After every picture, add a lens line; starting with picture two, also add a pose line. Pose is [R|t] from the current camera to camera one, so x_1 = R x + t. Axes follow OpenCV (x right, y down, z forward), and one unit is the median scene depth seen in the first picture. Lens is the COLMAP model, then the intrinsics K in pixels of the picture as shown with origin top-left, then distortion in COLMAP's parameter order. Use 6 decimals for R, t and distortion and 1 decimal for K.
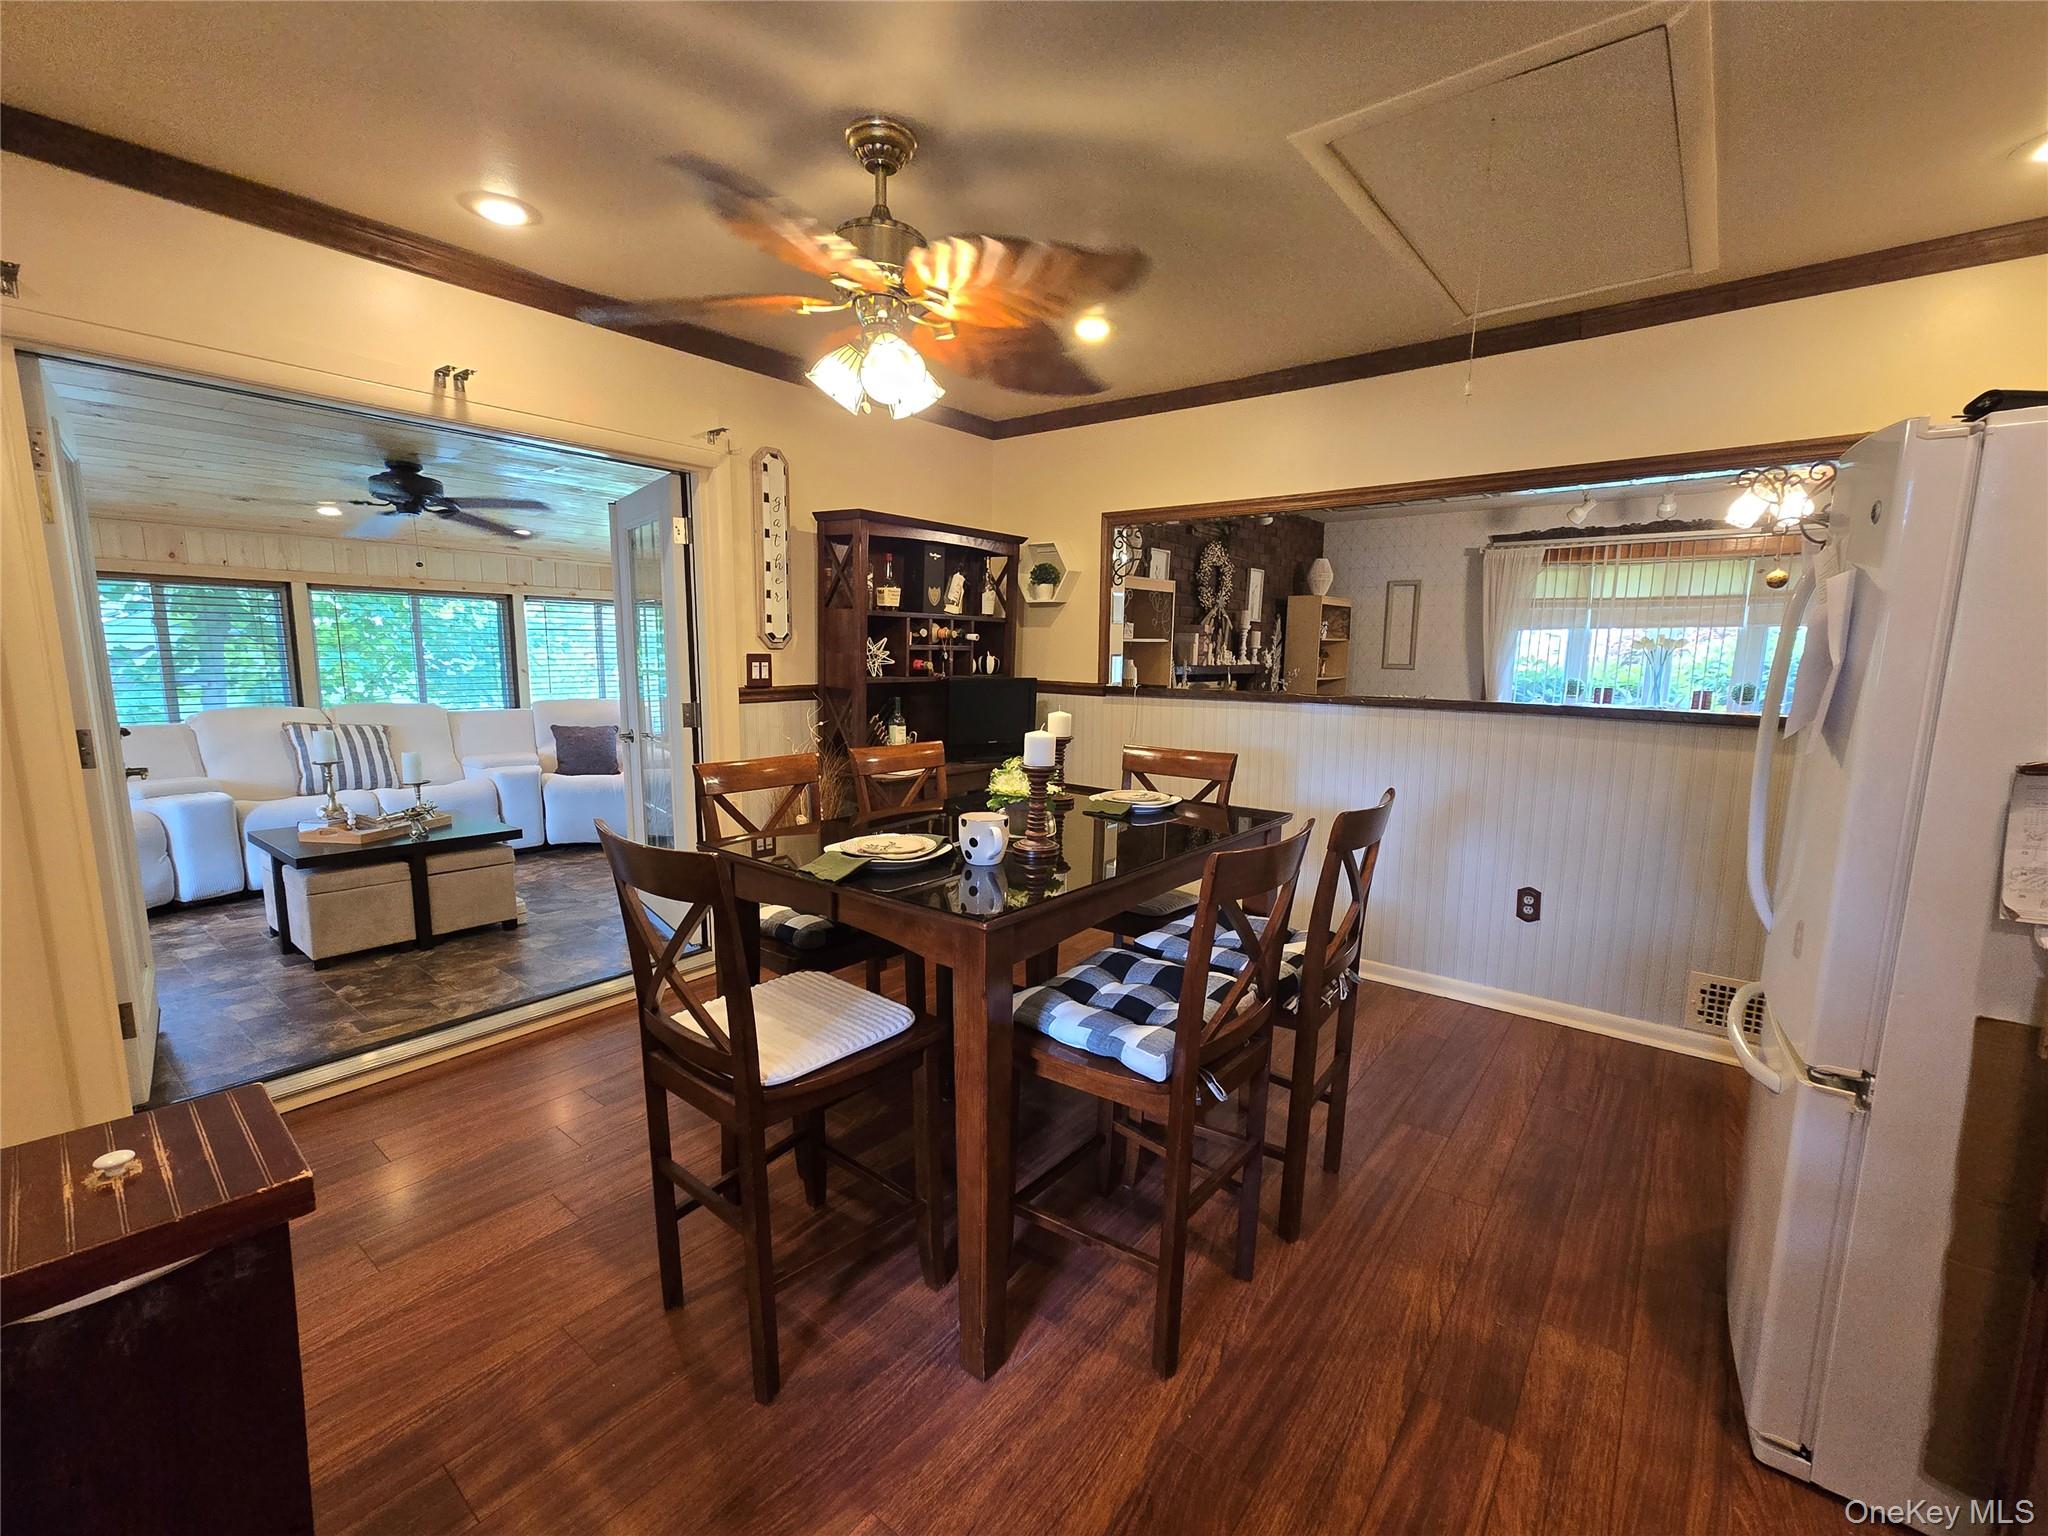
lens RADIAL K [[863.3, 0, 1013.8], [0, 863.3, 789.6], [0, 0, 1]] dist [-0.000764, 0.000289]
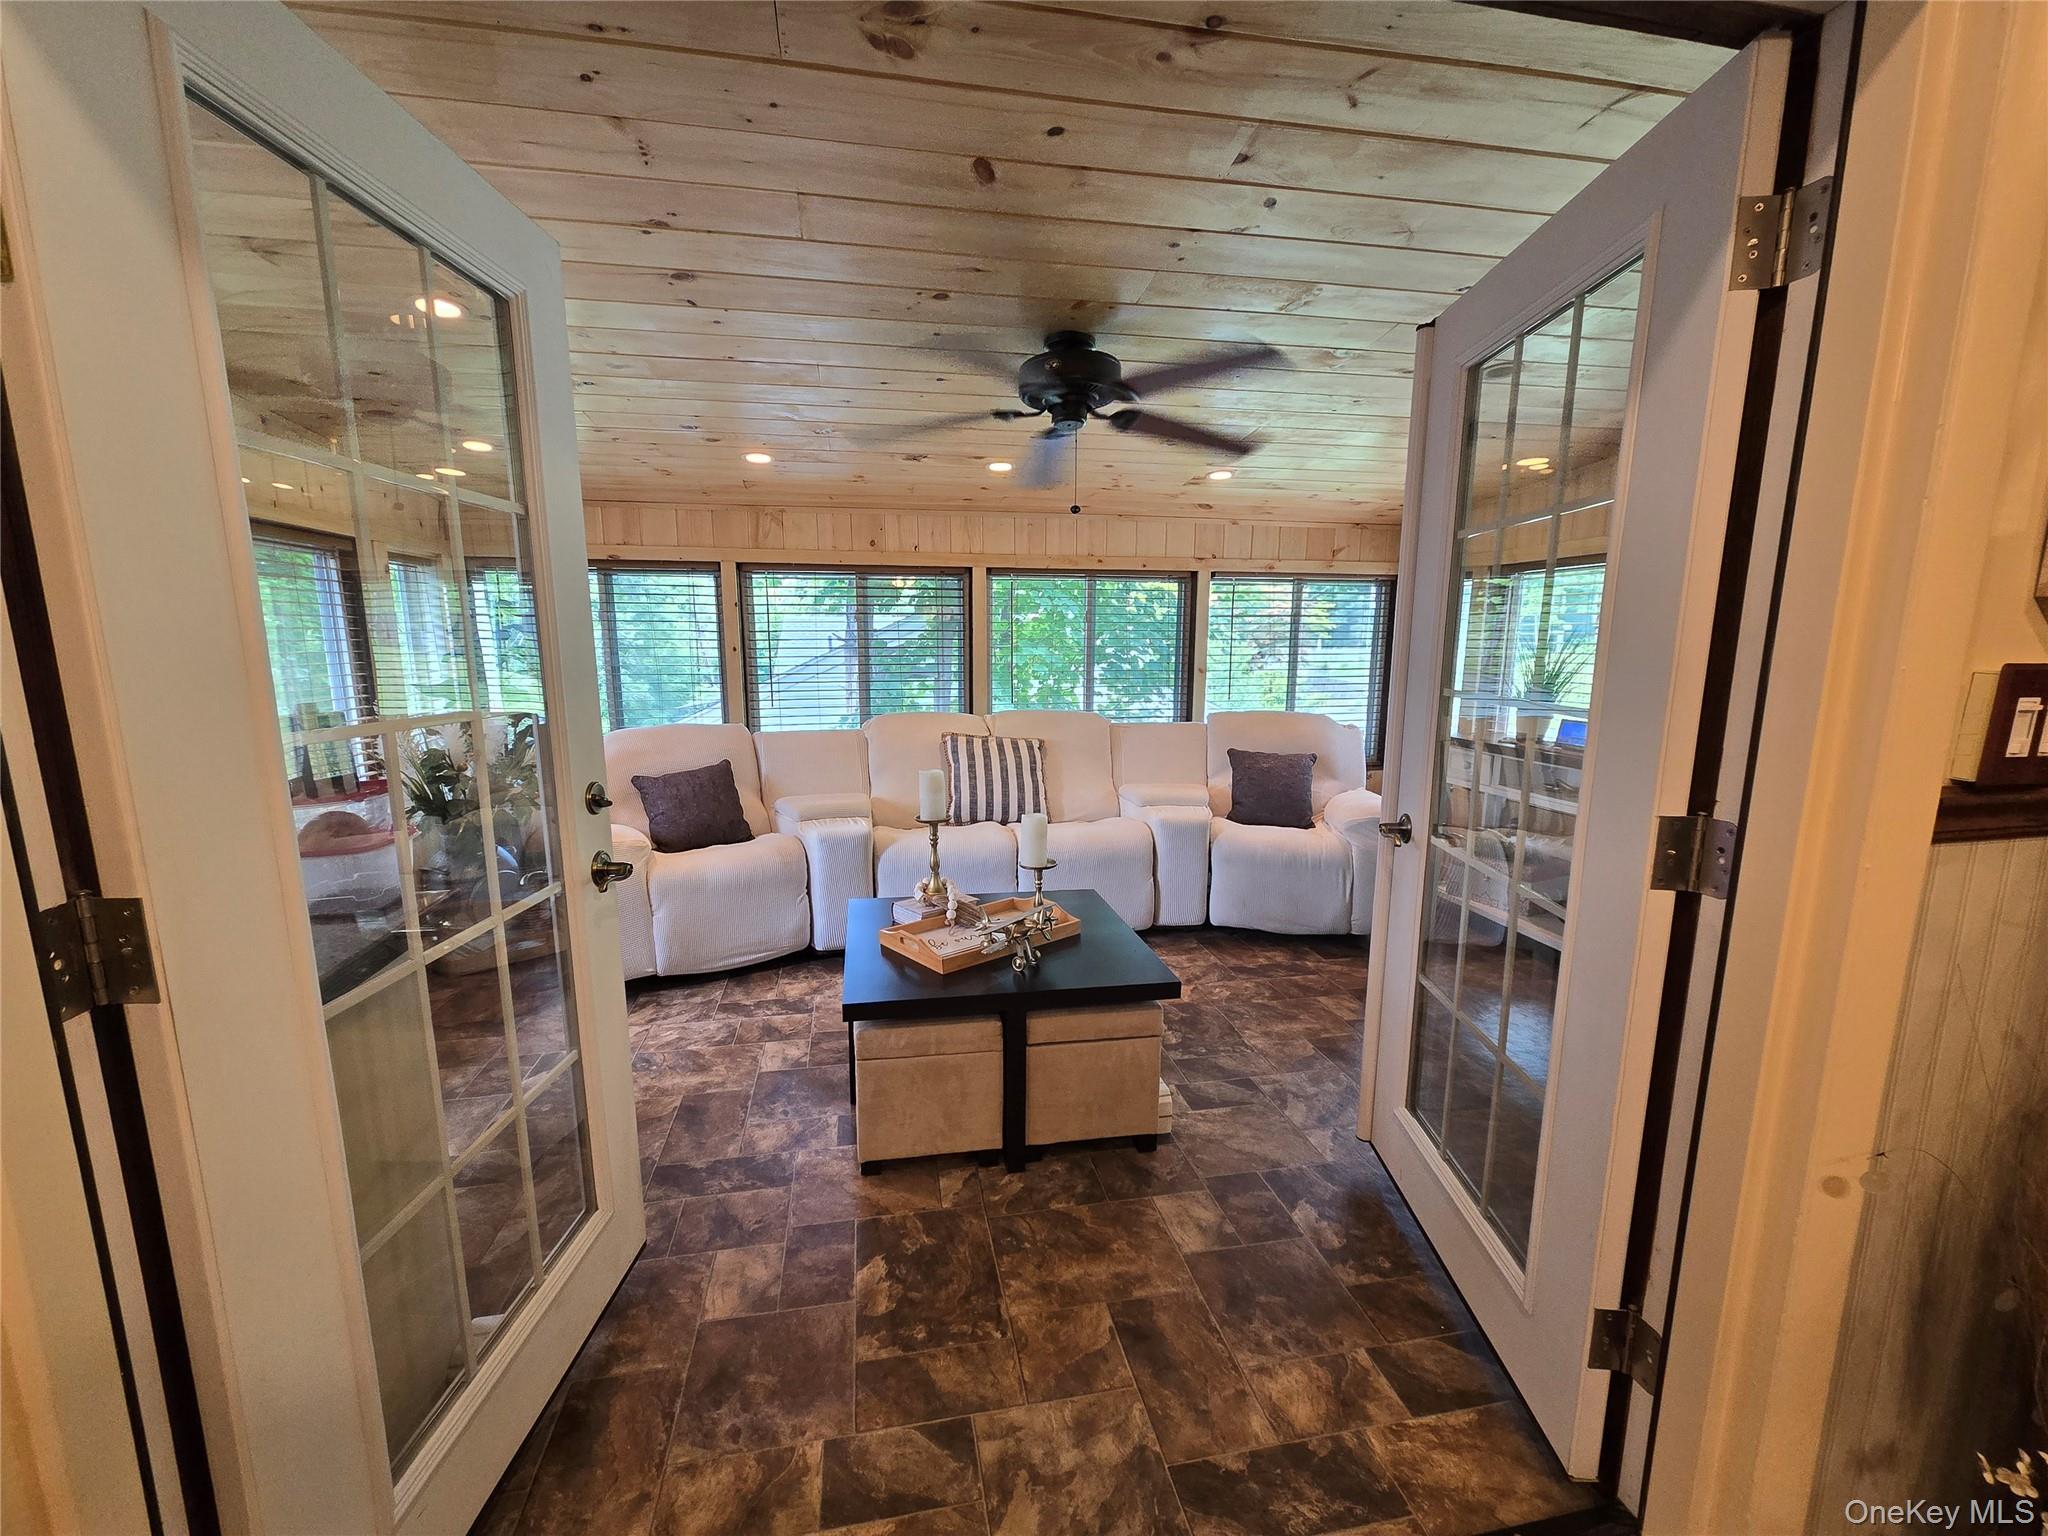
lens RADIAL K [[842.6, 0, 1029.6], [0, 842.6, 783.4], [0, 0, 1]] dist [-0.002012, -0.000224]
pose [[0.765101, 0.098626, -0.636313, -0.312397], [-0.092731, 0.994776, 0.042688, -0.088341], [0.637198, 0.026346, 0.770249, 0.519496]]
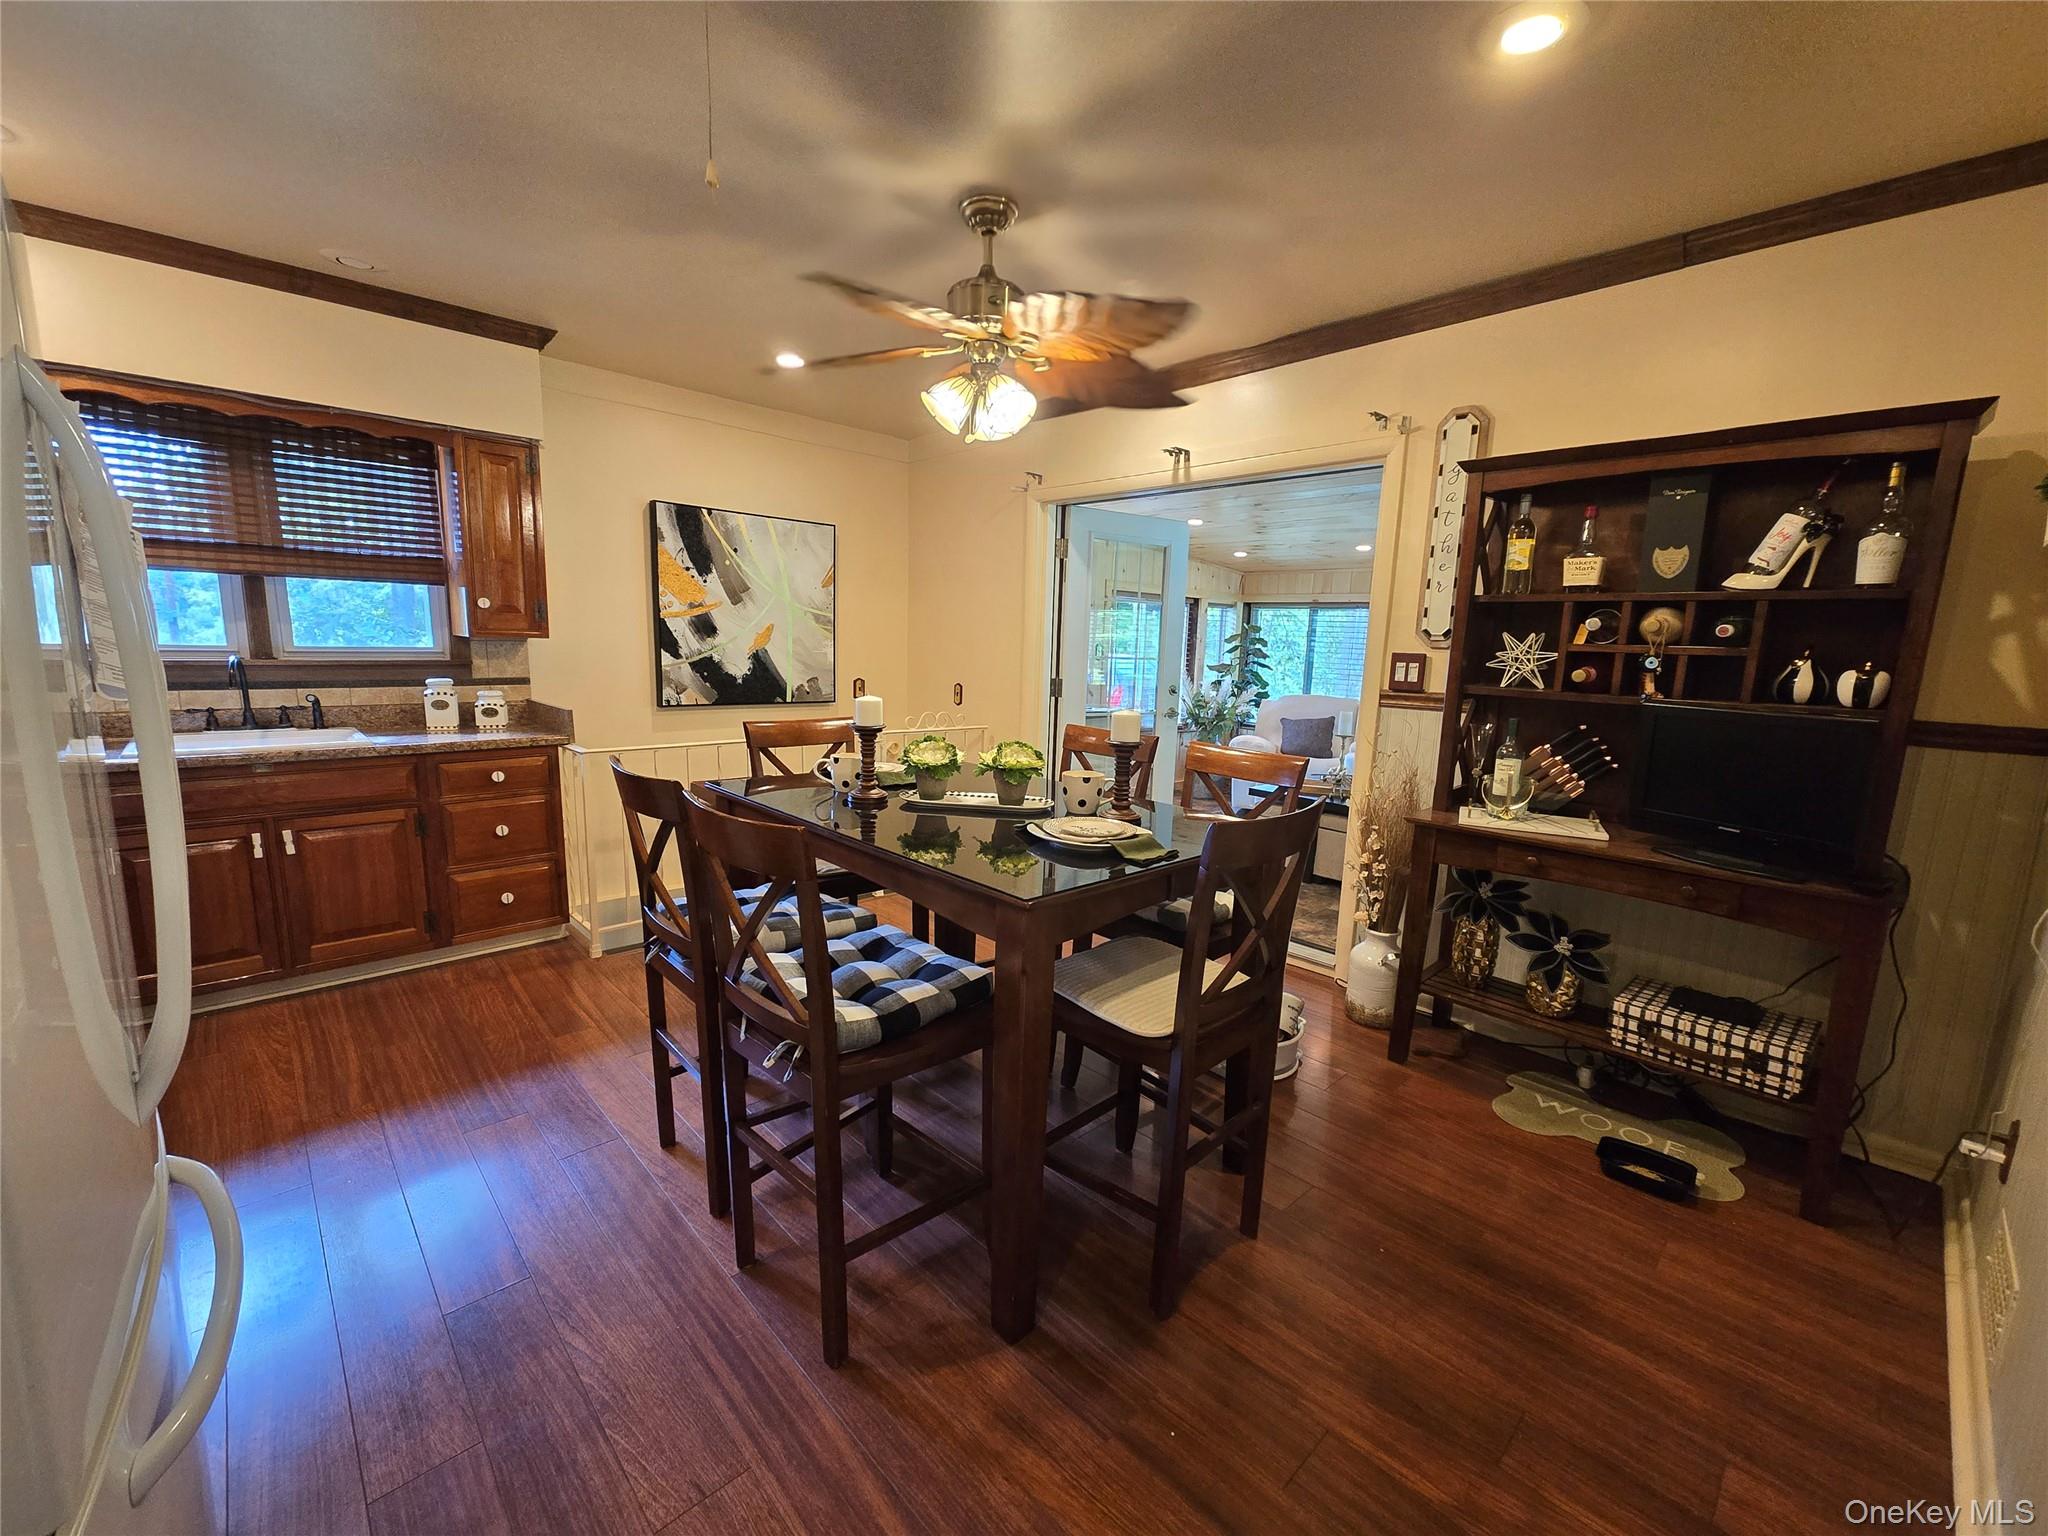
lens RADIAL K [[842.6, 0, 1029.6], [0, 842.6, 783.4], [0, 0, 1]] dist [-0.002012, -0.000224]
pose [[-0.126154, 0.151990, -0.980298, 0.524750], [-0.186906, 0.966853, 0.173959, -0.090693], [0.974244, 0.205169, -0.093565, 0.624977]]
